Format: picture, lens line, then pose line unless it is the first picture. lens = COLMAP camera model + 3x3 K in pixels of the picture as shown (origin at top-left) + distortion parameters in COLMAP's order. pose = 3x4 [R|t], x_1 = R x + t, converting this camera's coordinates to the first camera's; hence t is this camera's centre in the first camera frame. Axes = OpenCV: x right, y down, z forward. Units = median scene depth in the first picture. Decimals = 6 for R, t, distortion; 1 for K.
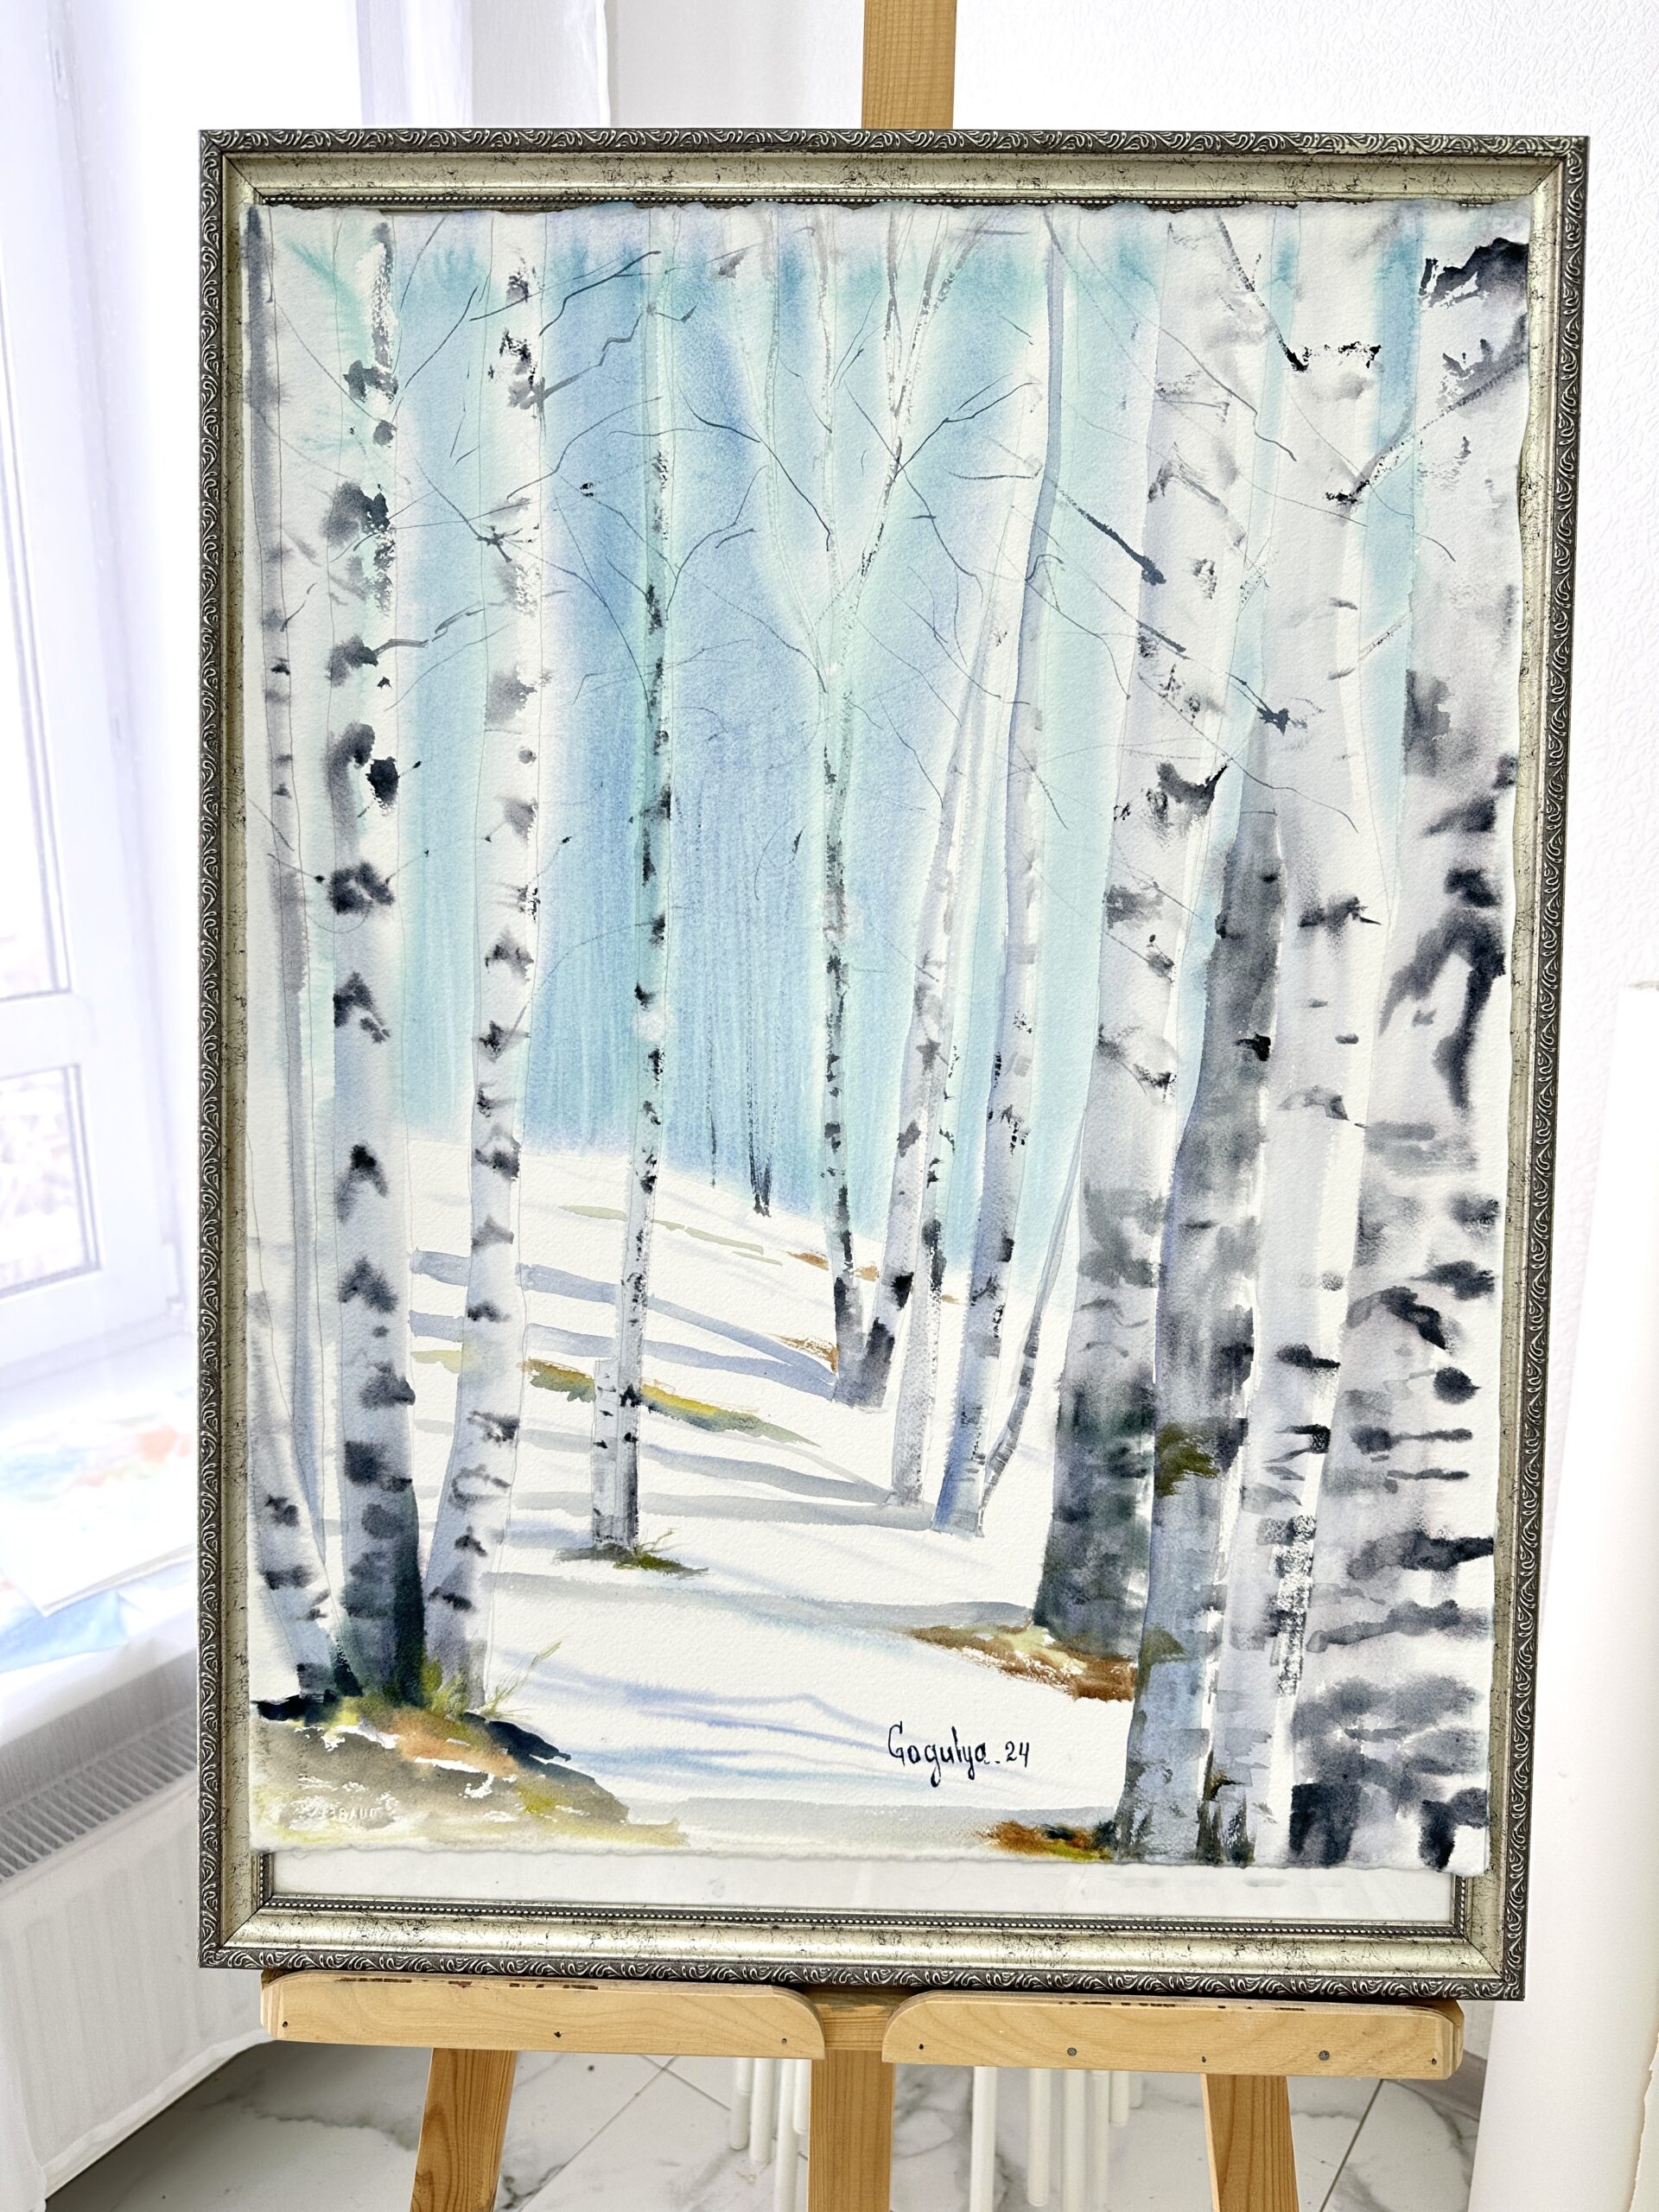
lens RADIAL K [[1521.8, 0, 829.5], [0, 1521.8, 1106.0], [0, 0, 1]] dist [0.100591, -0.173337]
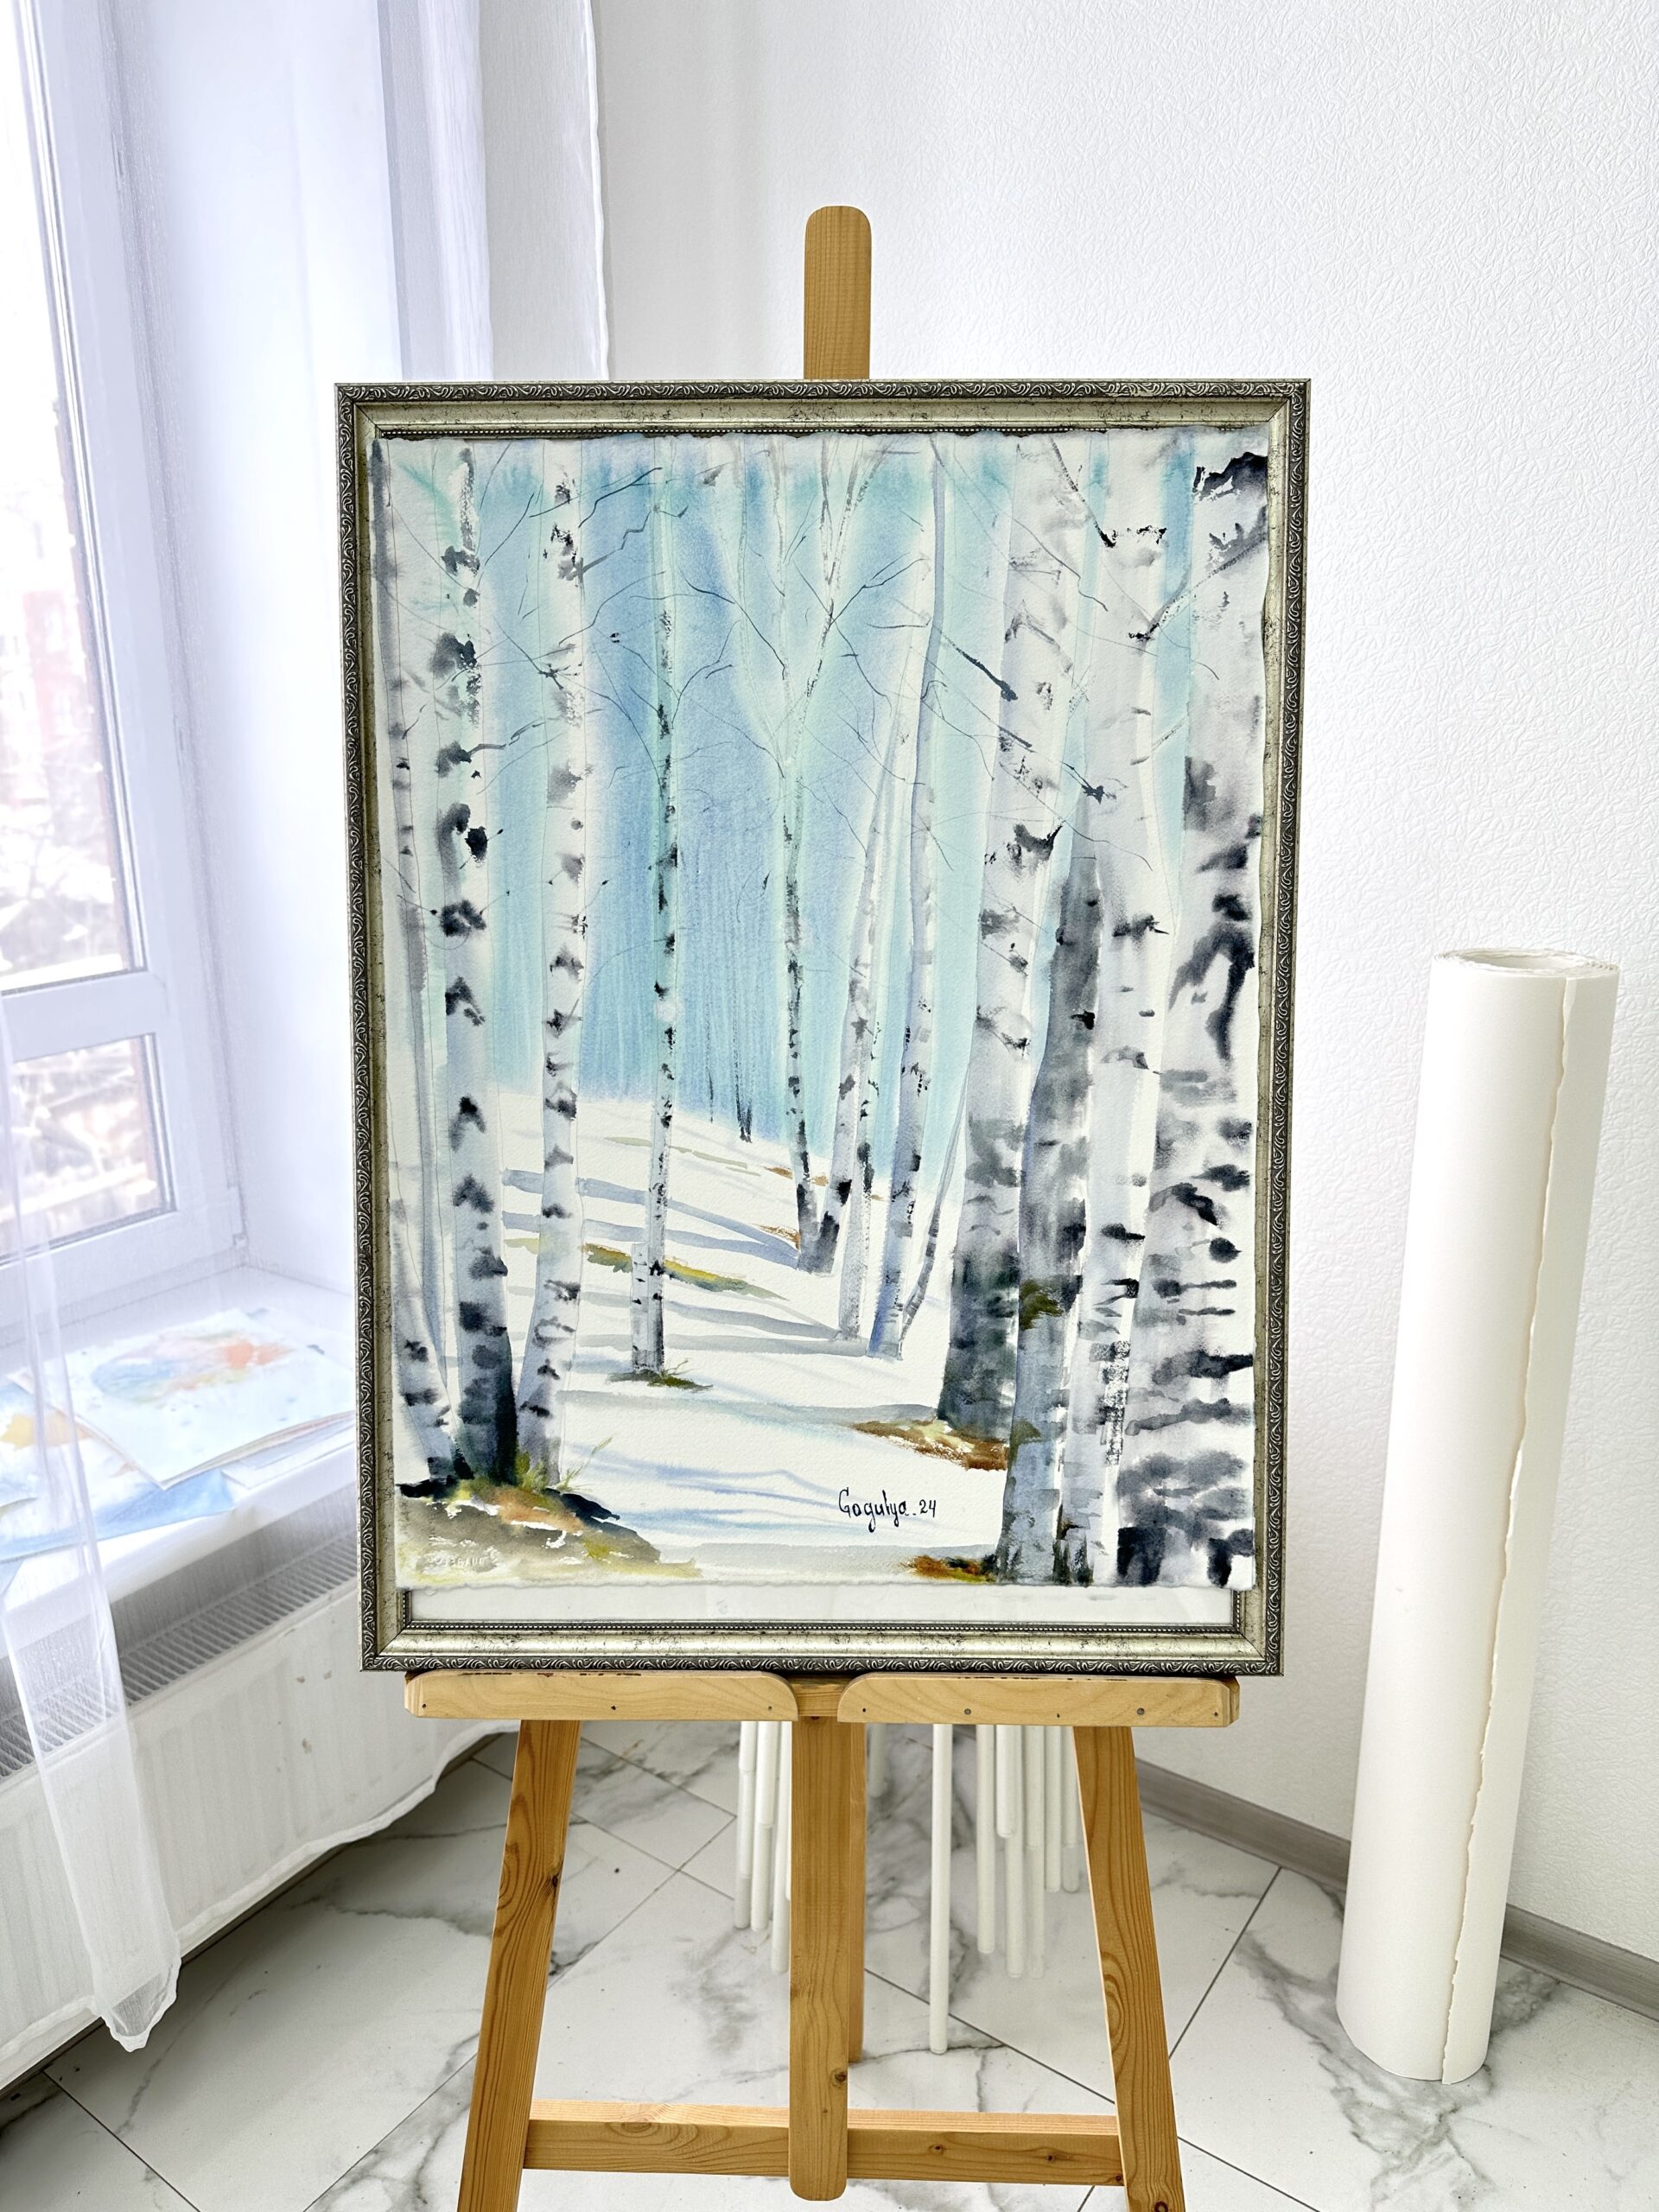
lens RADIAL K [[1567.1, 0, 829.5], [0, 1567.1, 1106.0], [0, 0, 1]] dist [0.120430, -0.189907]
pose [[0.999809, -0.015788, 0.011543, 0.018370], [0.015404, 0.999349, 0.032620, -0.009137], [-0.012050, -0.032436, 0.999401, -0.484863]]
